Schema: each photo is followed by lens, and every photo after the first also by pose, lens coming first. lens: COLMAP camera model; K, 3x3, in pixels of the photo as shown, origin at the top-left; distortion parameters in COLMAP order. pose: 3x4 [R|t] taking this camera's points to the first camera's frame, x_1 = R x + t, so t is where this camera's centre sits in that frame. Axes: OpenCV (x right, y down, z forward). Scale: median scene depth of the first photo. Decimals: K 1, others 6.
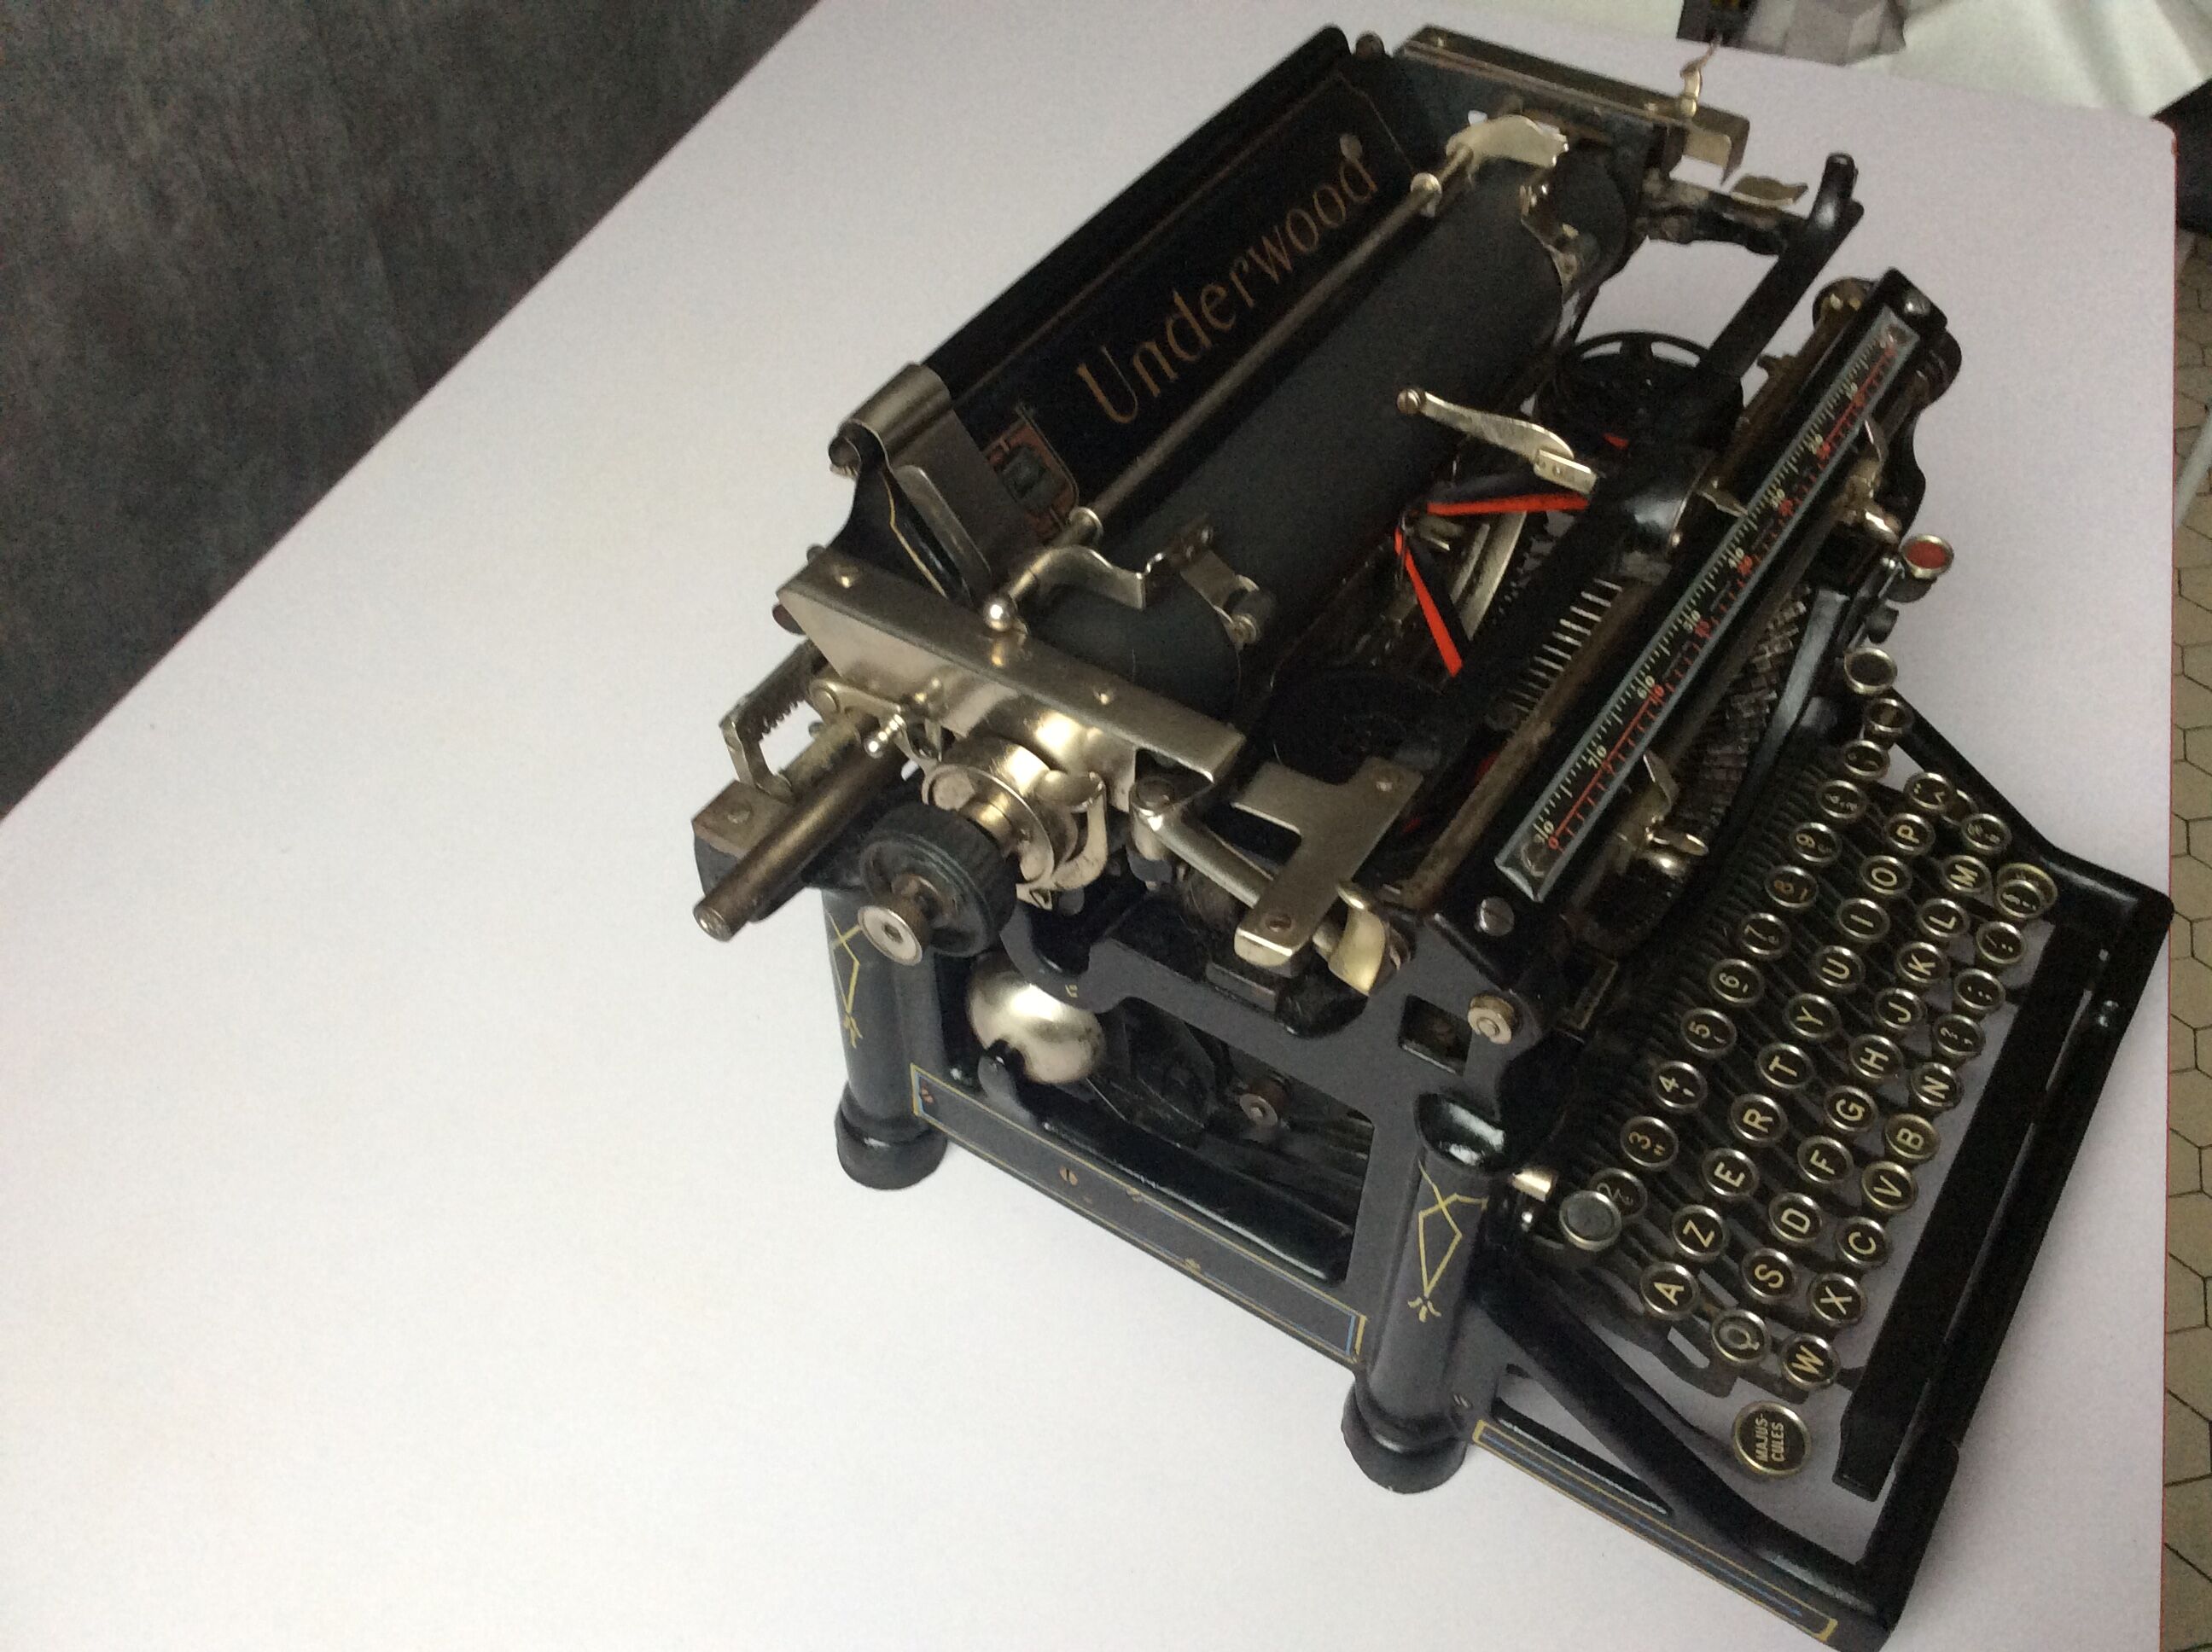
lens RADIAL K [[2083.0, 0, 1105.5], [0, 2083.0, 827.4], [0, 0, 1]] dist [-0.016898, 0.000000]
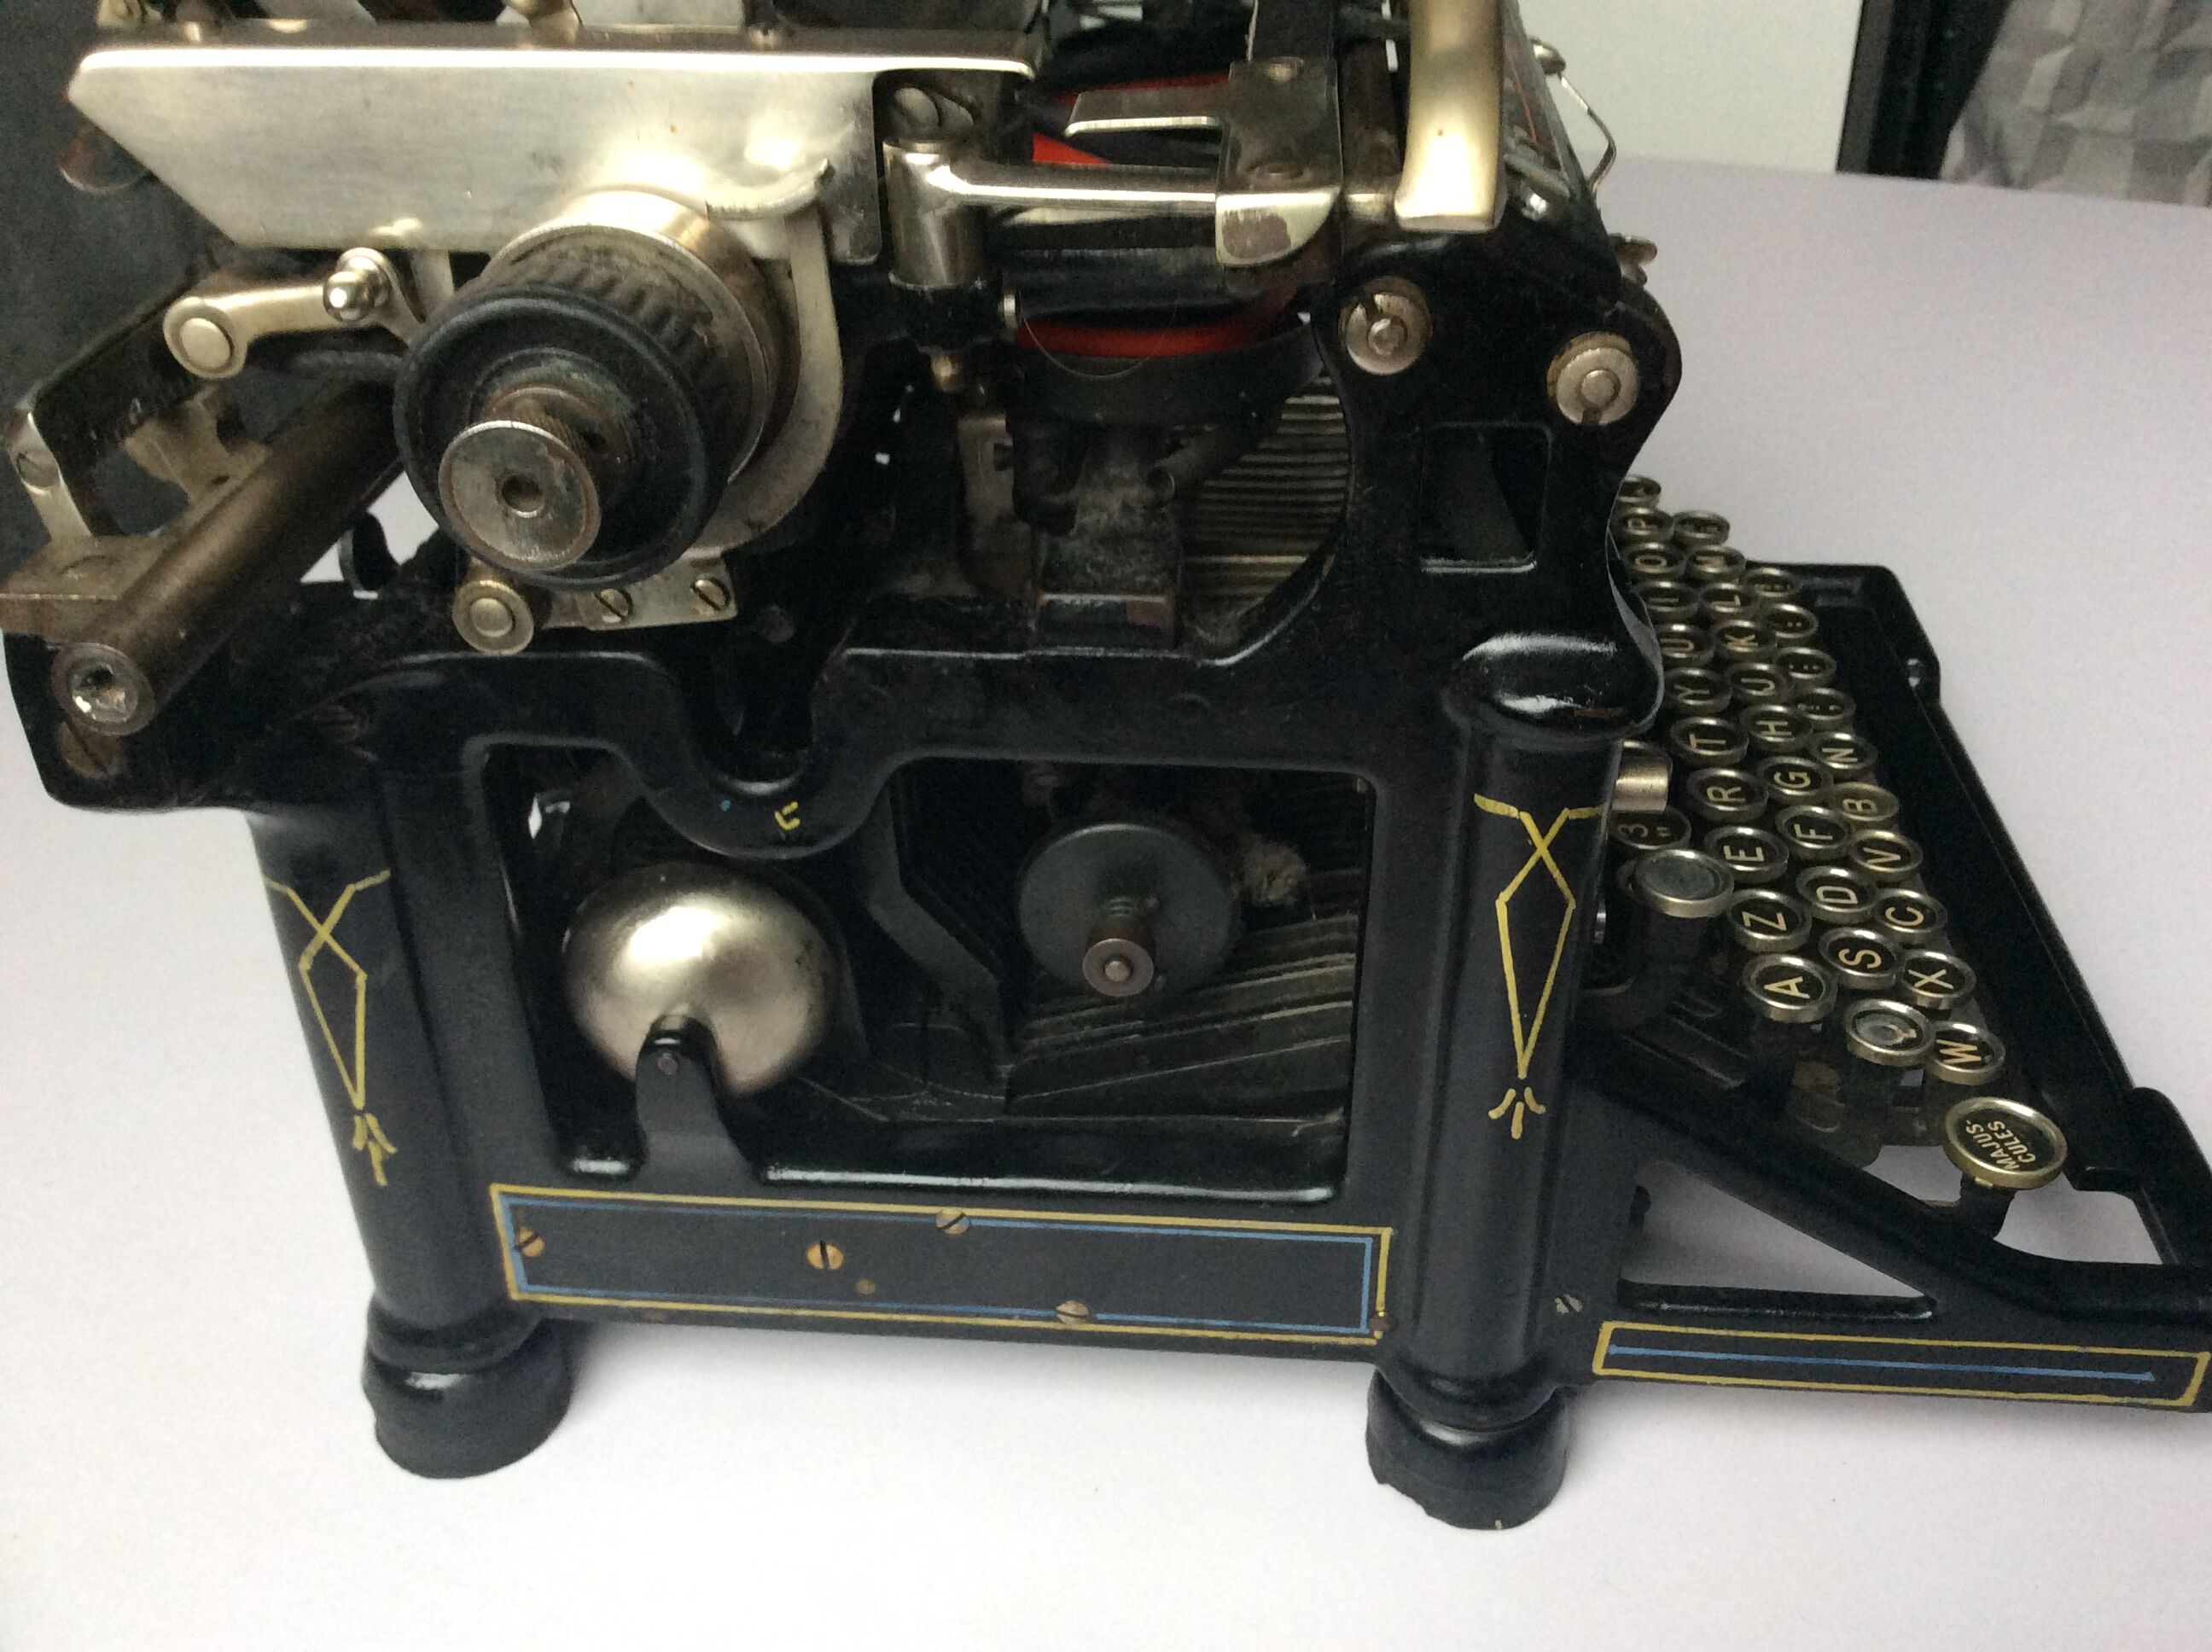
lens RADIAL K [[2083.0, 0, 1143.8], [0, 2083.0, 864.2], [0, 0, 1]] dist [-0.016898, 0.000000]
pose [[0.870816, -0.268158, 0.412032, -0.157544], [0.365066, 0.914066, -0.176664, 0.211170], [-0.329250, 0.304261, 0.893879, 0.425520]]
